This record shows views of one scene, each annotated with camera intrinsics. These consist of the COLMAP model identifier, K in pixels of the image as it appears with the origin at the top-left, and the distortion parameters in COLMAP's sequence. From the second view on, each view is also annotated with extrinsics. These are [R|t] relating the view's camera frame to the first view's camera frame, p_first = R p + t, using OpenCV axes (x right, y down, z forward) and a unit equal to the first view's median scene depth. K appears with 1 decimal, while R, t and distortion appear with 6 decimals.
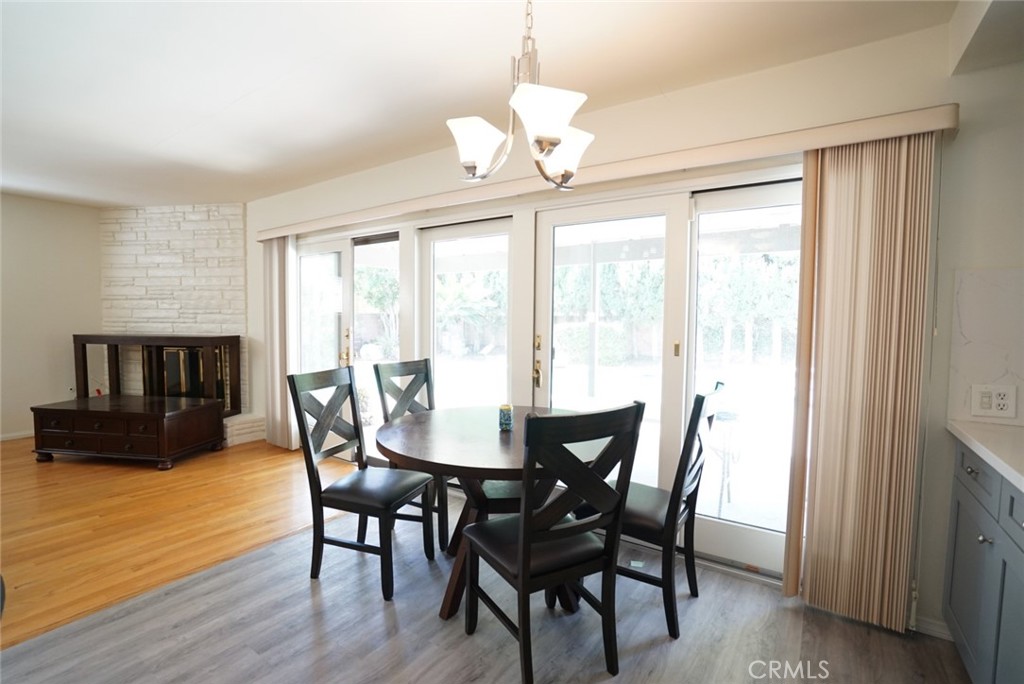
lens RADIAL K [[460.7, 0, 512.0], [0, 460.7, 342.0], [0, 0, 1]] dist [-0.068759, 0.022164]
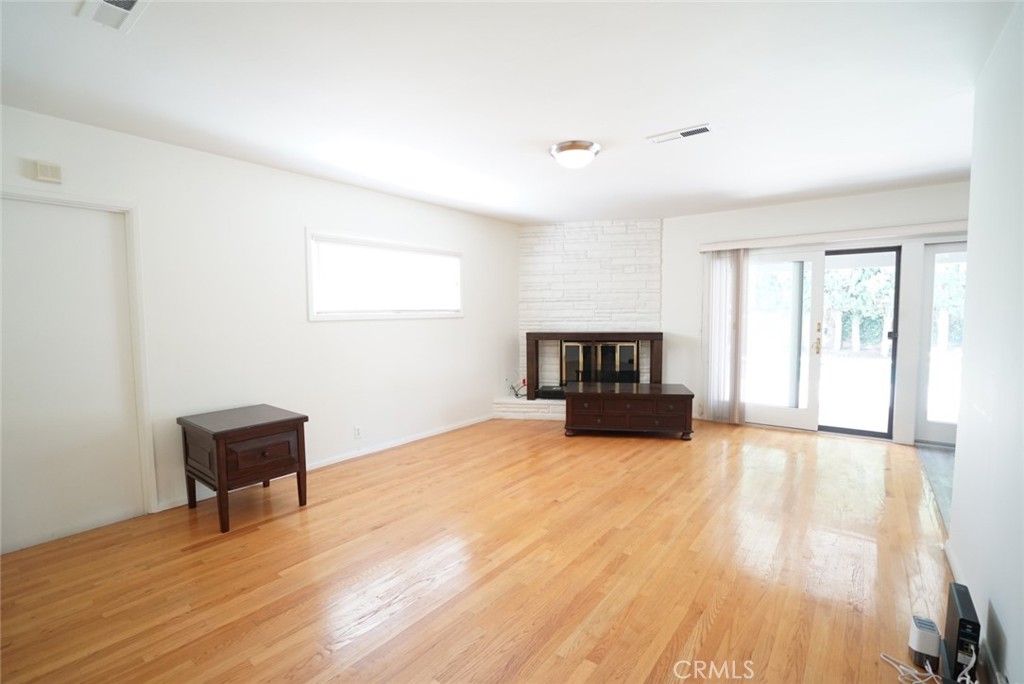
lens RADIAL K [[460.7, 0, 512.0], [0, 460.7, 342.0], [0, 0, 1]] dist [-0.068759, 0.022164]
pose [[0.996909, -0.016184, -0.076878, -1.233648], [0.017088, 0.999792, 0.011115, -0.007530], [0.076682, -0.012394, 0.996979, -0.310883]]
